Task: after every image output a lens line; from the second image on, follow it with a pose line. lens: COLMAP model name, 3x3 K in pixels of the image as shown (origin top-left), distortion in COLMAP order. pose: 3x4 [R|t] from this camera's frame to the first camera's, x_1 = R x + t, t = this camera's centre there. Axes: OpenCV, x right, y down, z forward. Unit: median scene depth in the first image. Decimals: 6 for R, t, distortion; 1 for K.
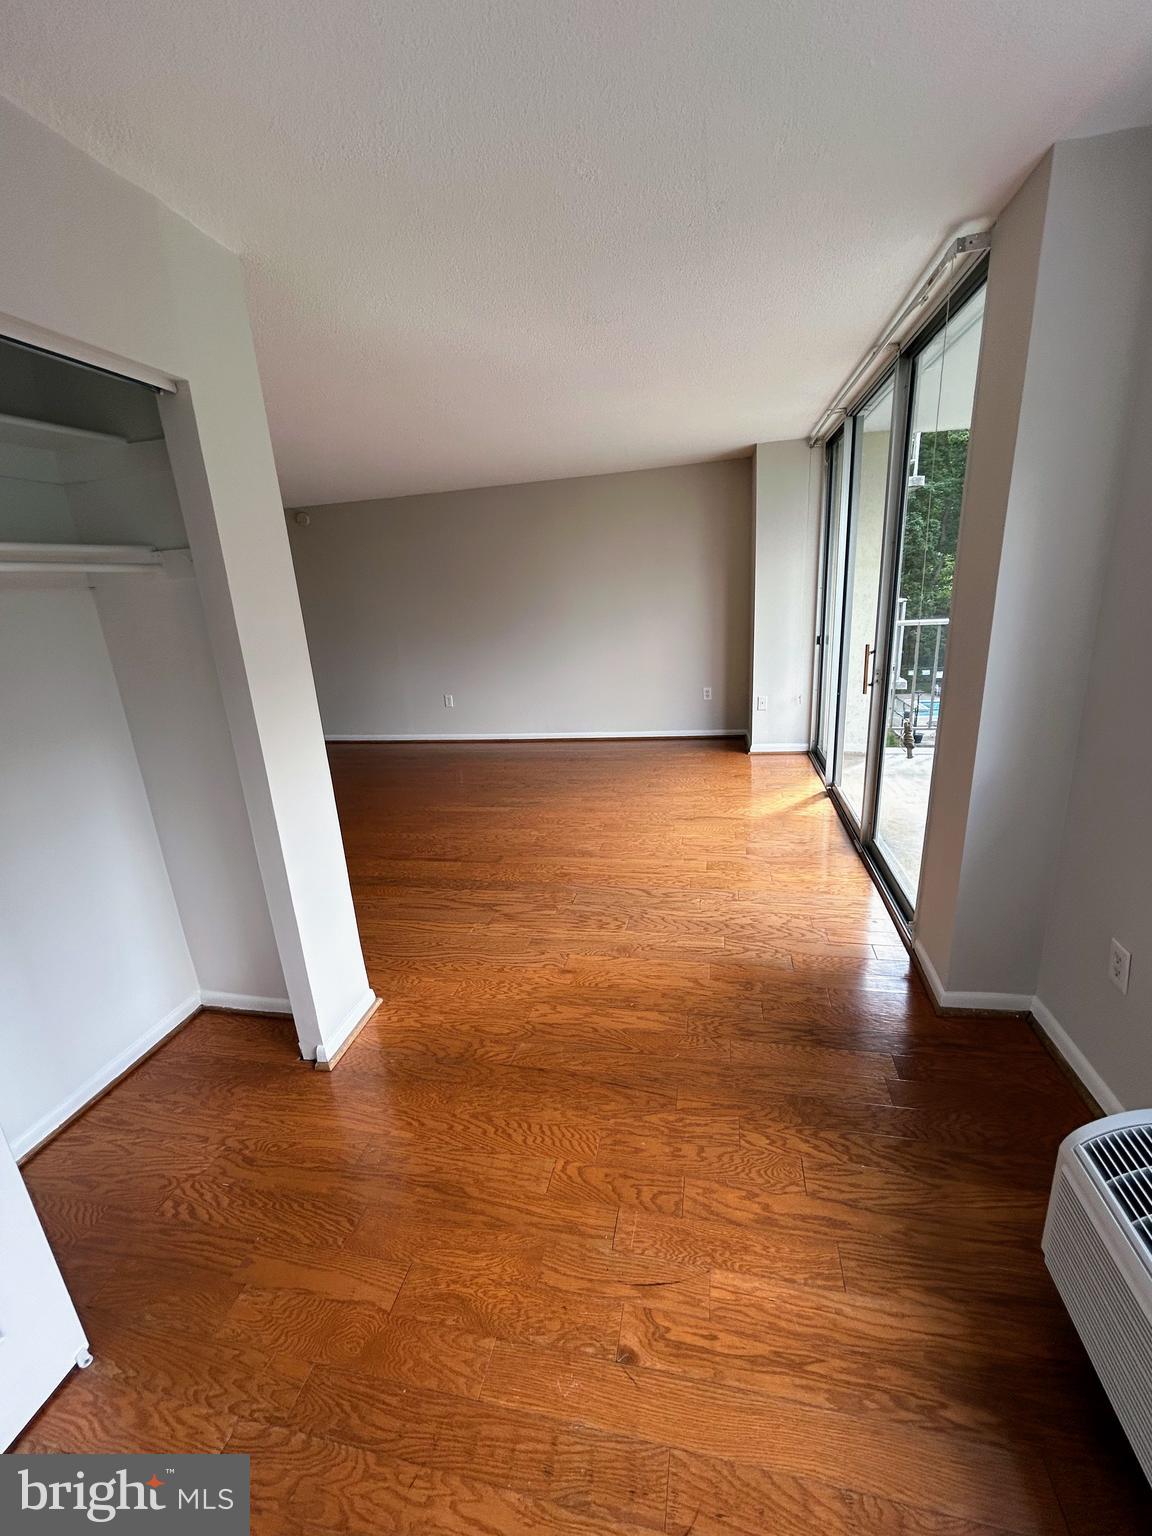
lens RADIAL K [[625.6, 0, 575.3], [0, 625.6, 766.4], [0, 0, 1]] dist [-0.001071, 0.001562]
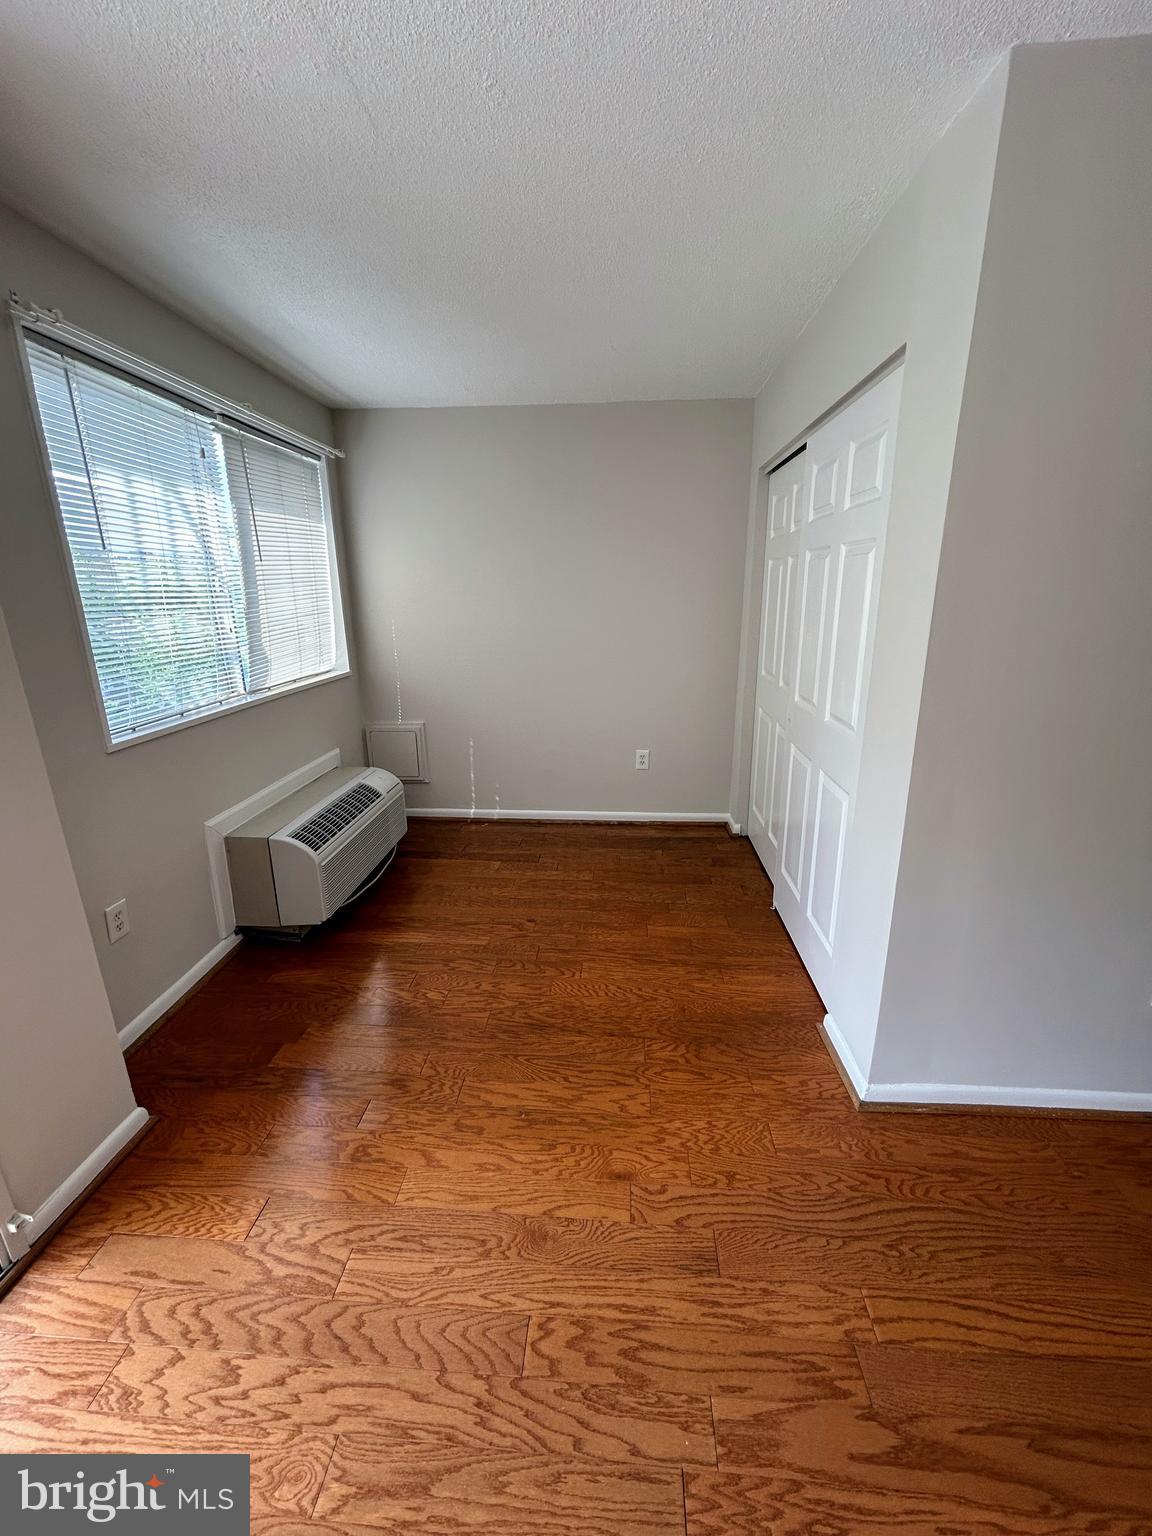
lens RADIAL K [[625.6, 0, 576.3], [0, 625.6, 763.8], [0, 0, 1]] dist [-0.001071, 0.001562]
pose [[-0.986997, 0.109588, -0.117590, 0.066491], [0.029424, 0.842377, 0.538084, -0.393527], [0.158022, 0.527628, -0.834649, 1.379168]]
